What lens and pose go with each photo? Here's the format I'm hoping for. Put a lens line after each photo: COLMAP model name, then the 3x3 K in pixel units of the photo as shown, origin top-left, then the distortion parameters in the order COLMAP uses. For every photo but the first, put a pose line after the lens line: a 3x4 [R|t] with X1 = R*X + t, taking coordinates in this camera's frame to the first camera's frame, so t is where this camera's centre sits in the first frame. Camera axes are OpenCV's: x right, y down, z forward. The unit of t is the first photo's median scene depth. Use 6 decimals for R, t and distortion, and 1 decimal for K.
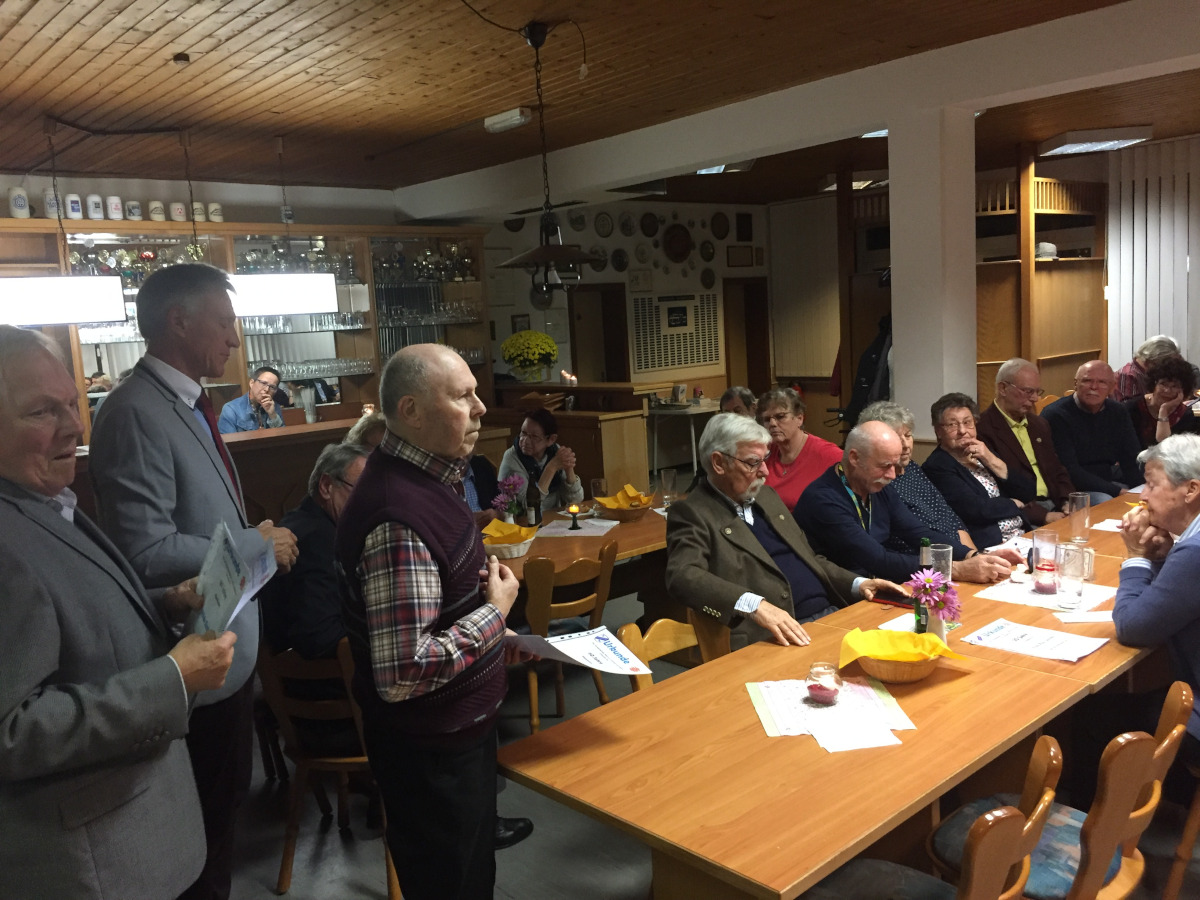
lens RADIAL K [[1023.1, 0, 595.3], [0, 1023.1, 446.7], [0, 0, 1]] dist [0.086417, -0.117174]
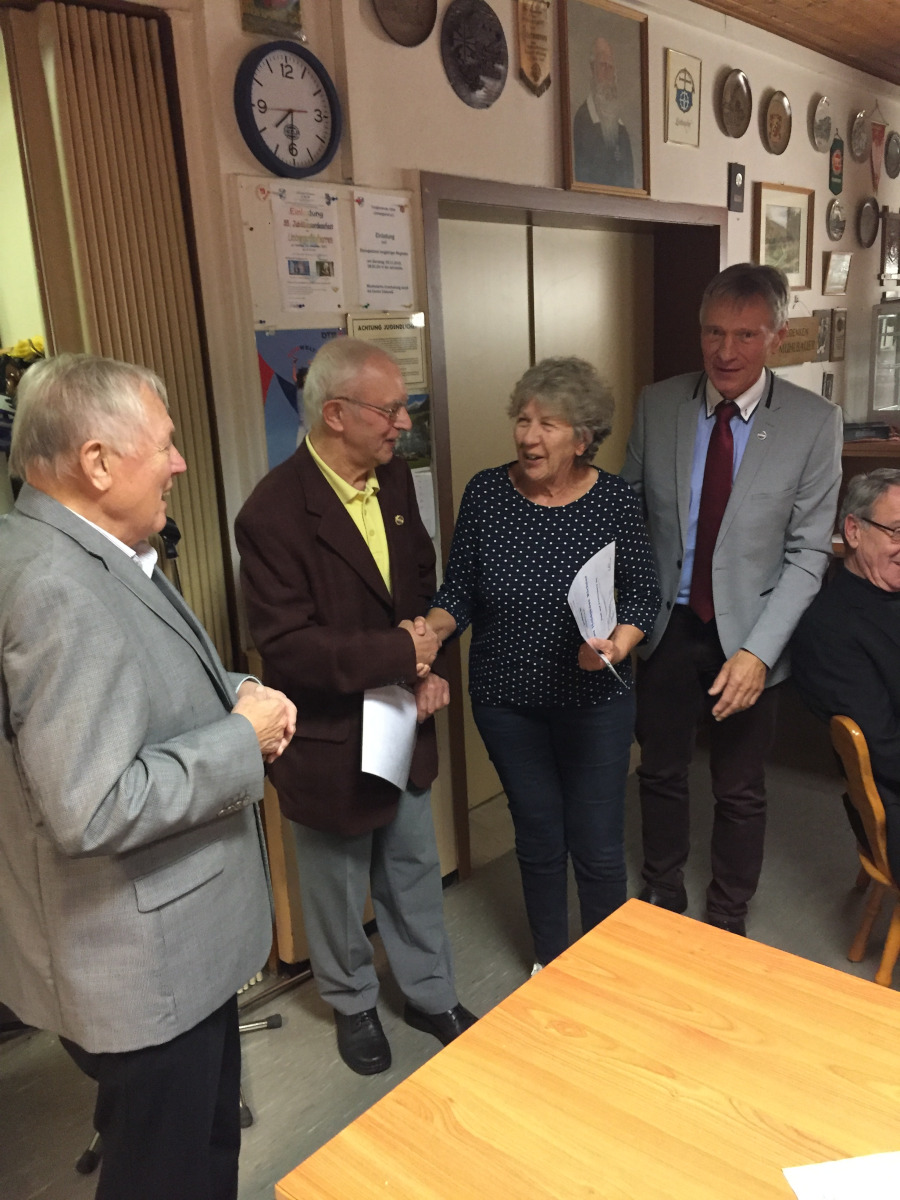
lens RADIAL K [[1023.1, 0, 448.5], [0, 1023.1, 592.6], [0, 0, 1]] dist [0.086417, -0.117174]
pose [[0.099137, 0.286328, -0.952989, 0.613053], [-0.068121, 0.957413, 0.280571, -0.153720], [0.992739, 0.037104, 0.114420, 0.801325]]
